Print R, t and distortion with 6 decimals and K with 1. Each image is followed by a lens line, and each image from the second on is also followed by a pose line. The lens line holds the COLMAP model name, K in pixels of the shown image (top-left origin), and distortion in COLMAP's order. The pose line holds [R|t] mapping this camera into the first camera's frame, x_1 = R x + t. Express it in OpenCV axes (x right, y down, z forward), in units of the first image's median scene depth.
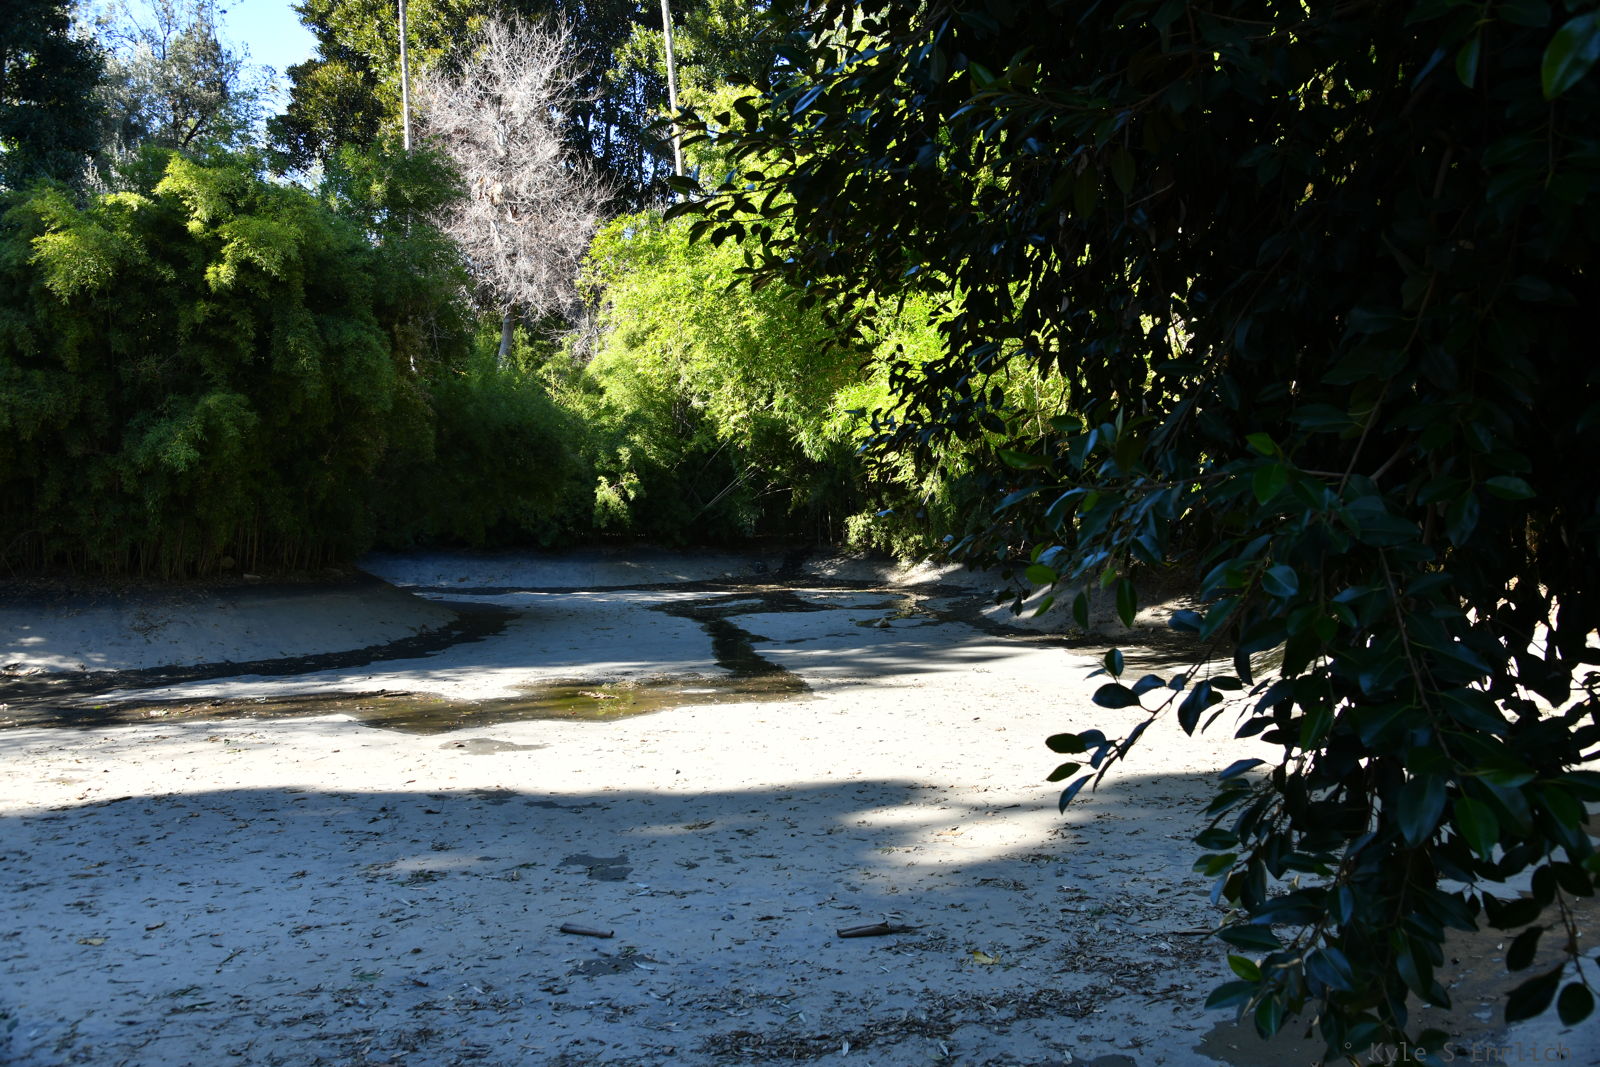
lens RADIAL K [[1318.1, 0, 803.5], [0, 1318.1, 526.9], [0, 0, 1]] dist [-0.060583, 0.037519]
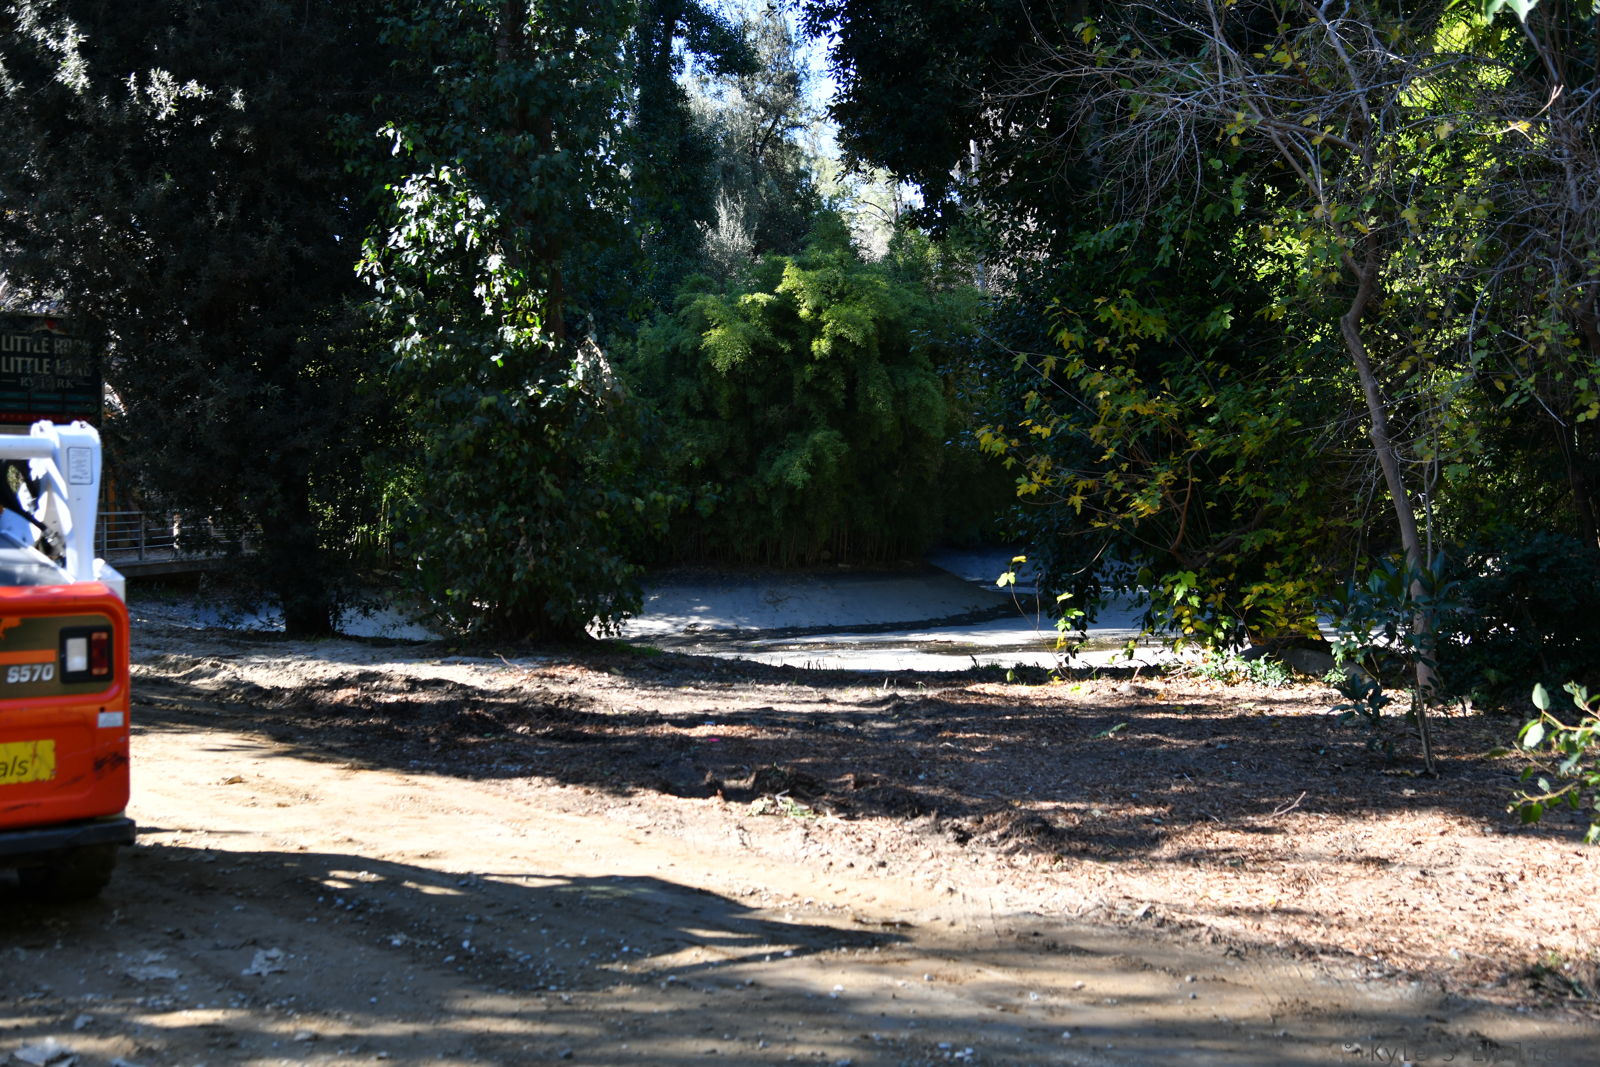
lens RADIAL K [[2006.0, 0, 800.5], [0, 2006.0, 522.8], [0, 0, 1]] dist [-0.014705, 0.000000]
pose [[0.917894, -0.013865, -0.396584, 0.381078], [0.014406, 0.999895, -0.001615, -0.001510], [0.396565, -0.004231, 0.917997, -0.982556]]
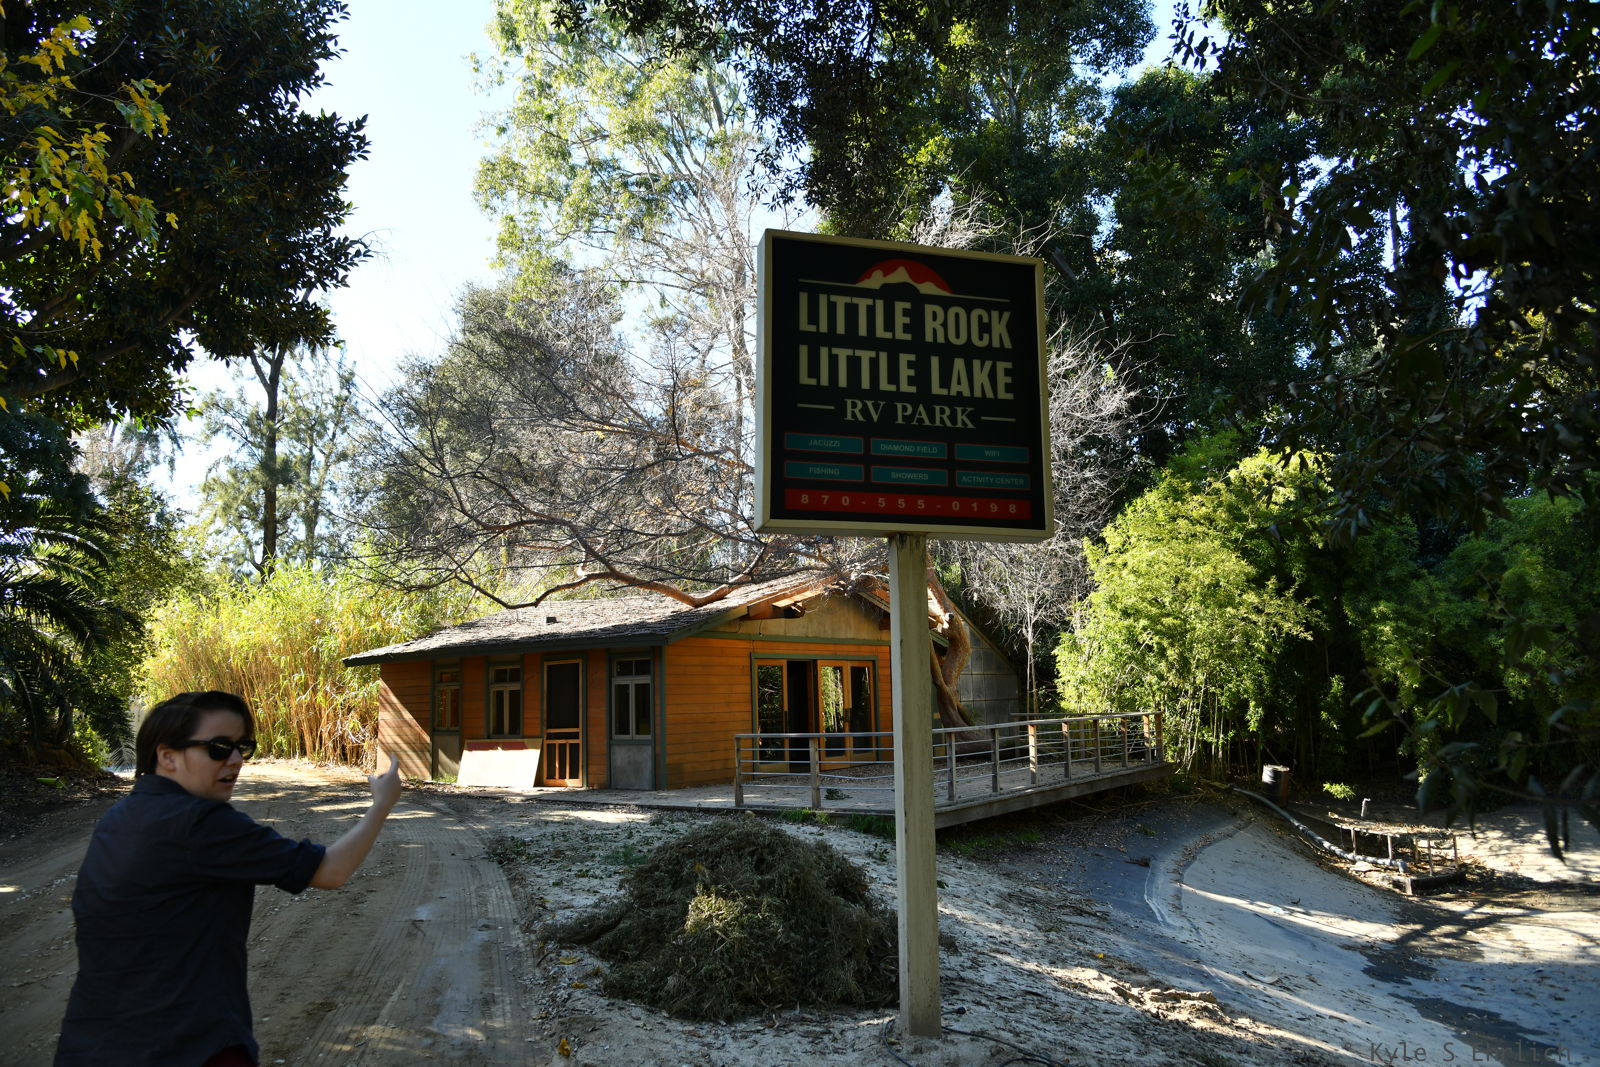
lens RADIAL K [[1083.4, 0, 803.1], [0, 1083.4, 527.3], [0, 0, 1]] dist [-0.041533, 0.010489]
pose [[0.688846, -0.143542, -0.710554, -0.427646], [0.019736, 0.983549, -0.179558, -0.026191], [0.724639, 0.109664, 0.680347, -0.167967]]
